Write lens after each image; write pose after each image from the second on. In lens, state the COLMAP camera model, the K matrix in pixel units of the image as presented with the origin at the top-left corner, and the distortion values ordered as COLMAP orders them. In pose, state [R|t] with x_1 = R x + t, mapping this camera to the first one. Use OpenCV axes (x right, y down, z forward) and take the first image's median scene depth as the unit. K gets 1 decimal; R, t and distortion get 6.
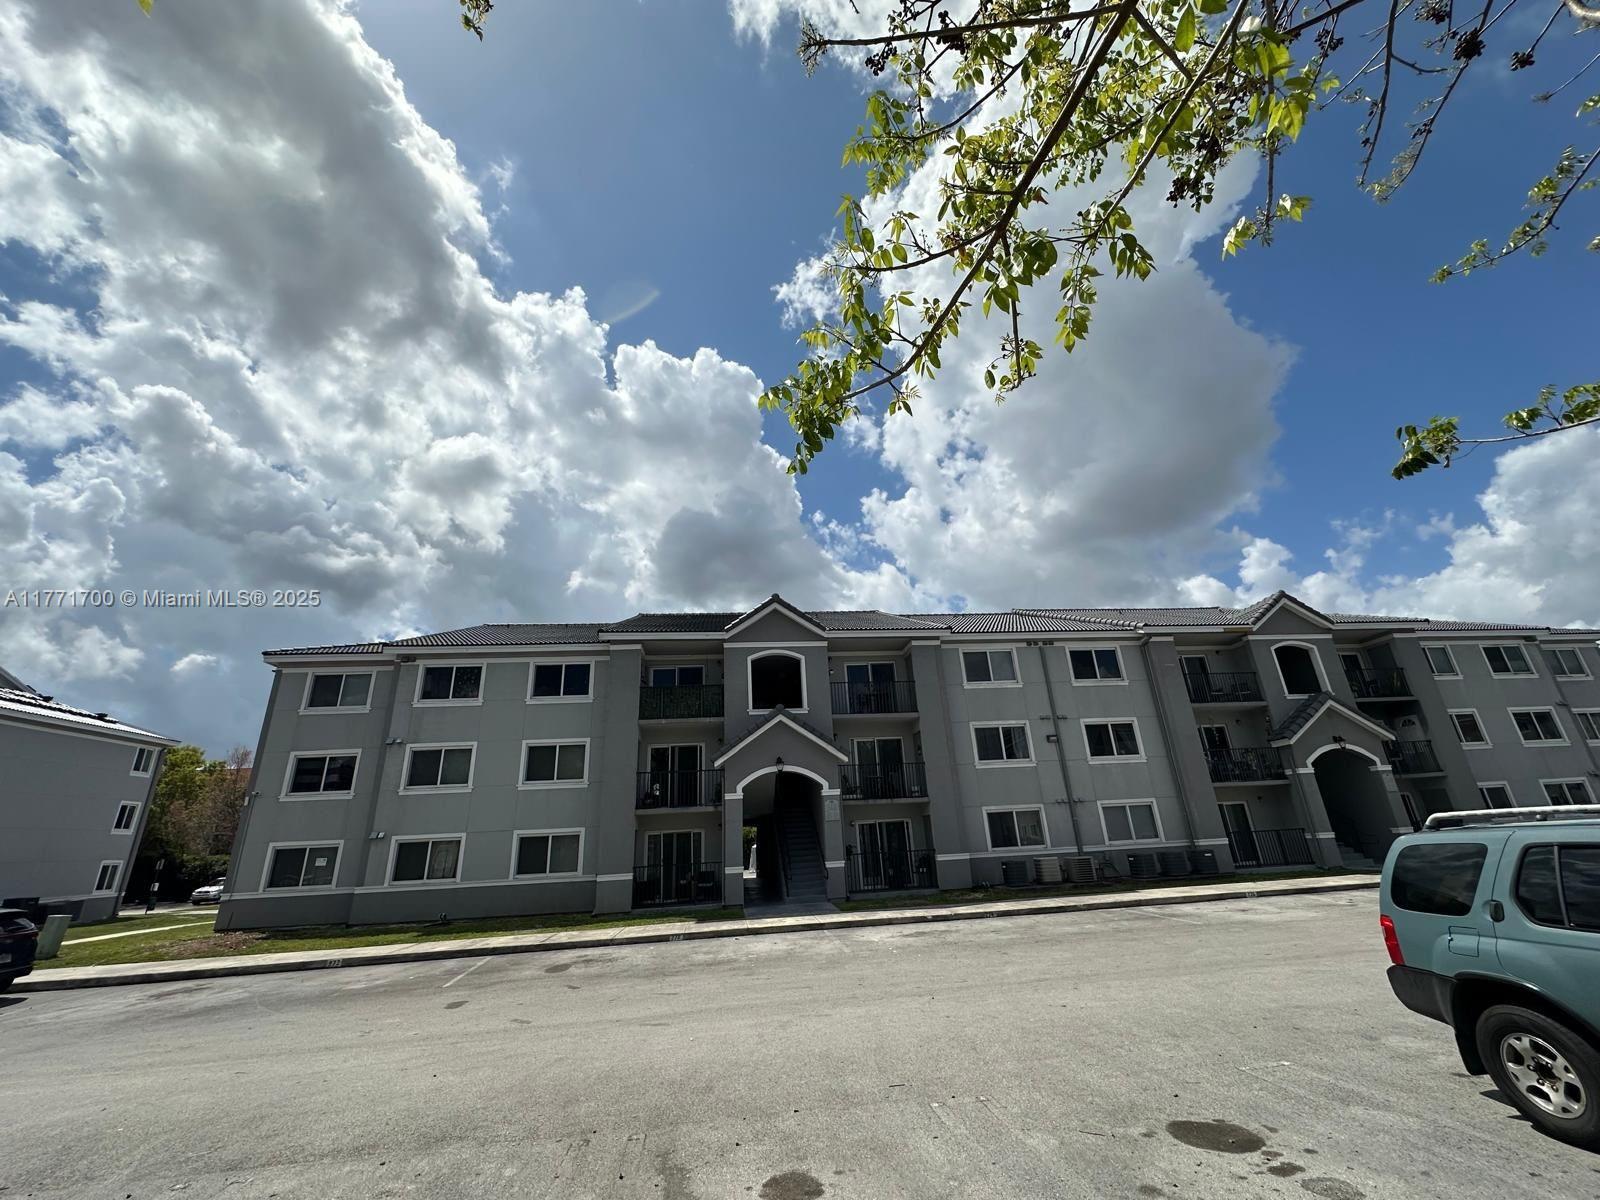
lens RADIAL K [[642.4, 0, 800.0], [0, 642.4, 600.0], [0, 0, 1]] dist [-0.003334, 0.000551]
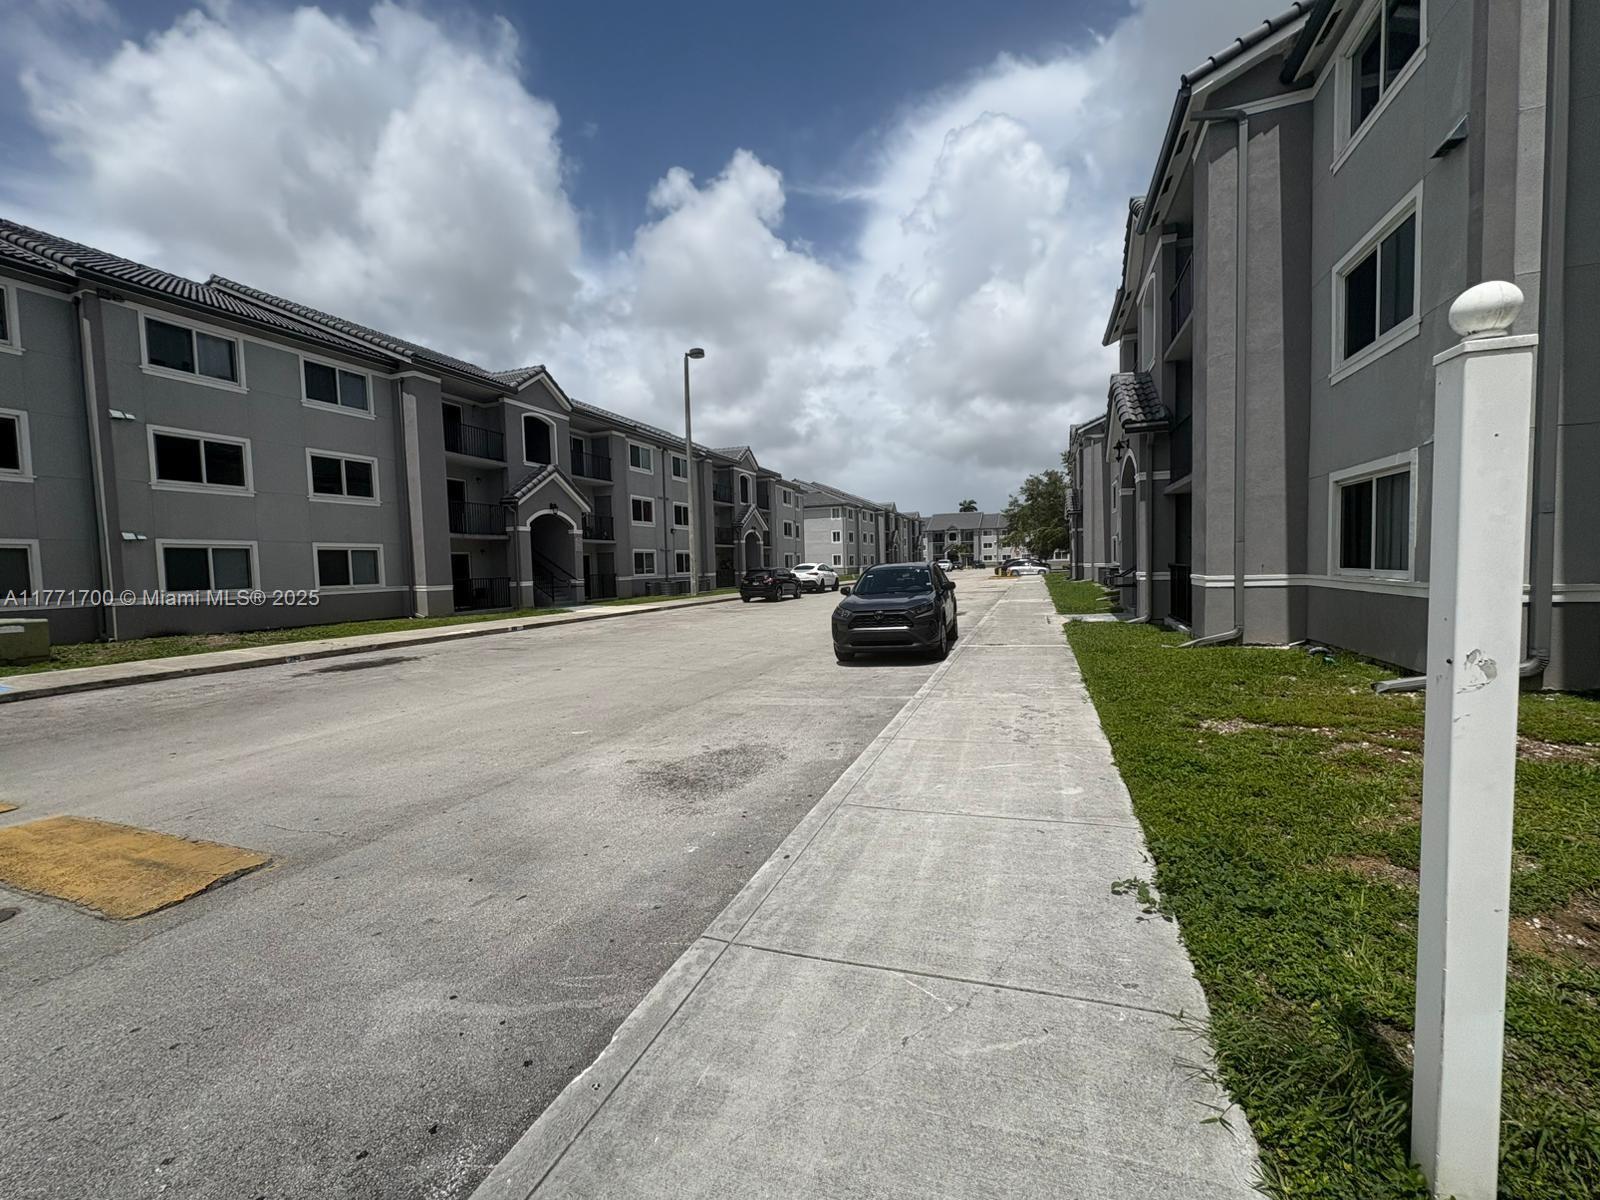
lens RADIAL K [[634.1, 0, 800.0], [0, 634.1, 600.0], [0, 0, 1]] dist [0.001084, -0.000011]
pose [[0.454371, -0.010373, 0.890752, -0.915654], [-0.304394, 0.937936, 0.166193, 0.061842], [-0.837193, -0.346652, 0.423013, -0.025524]]
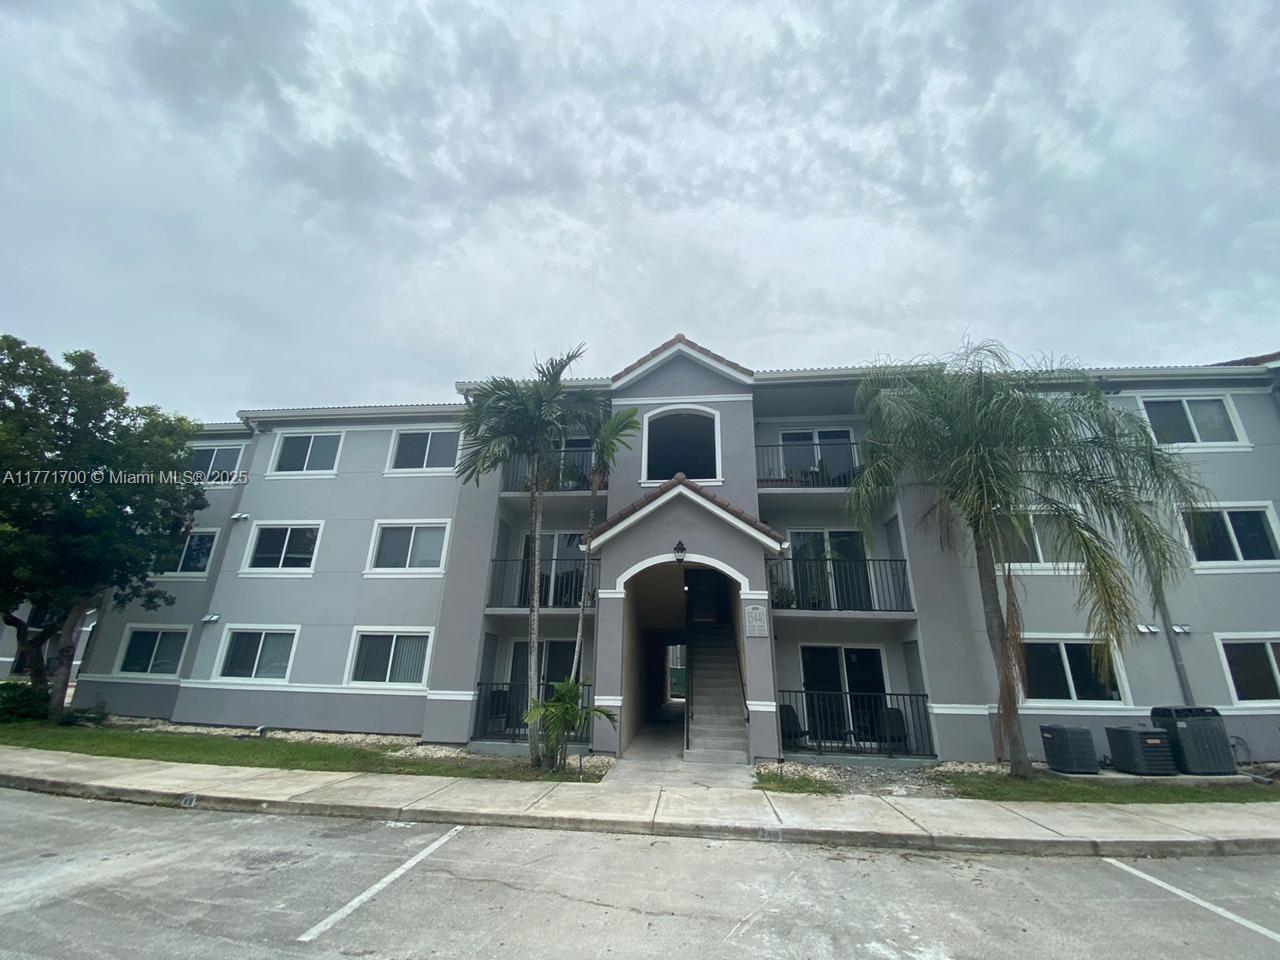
lens RADIAL K [[507.3, 0, 640.0], [0, 507.3, 480.0], [0, 0, 1]] dist [0.001084, -0.000011]
pose [[0.973597, -0.007592, -0.228146, 0.051957], [0.010607, 0.999872, 0.011995, 0.165666], [0.228026, -0.014098, 0.973553, 0.443140]]
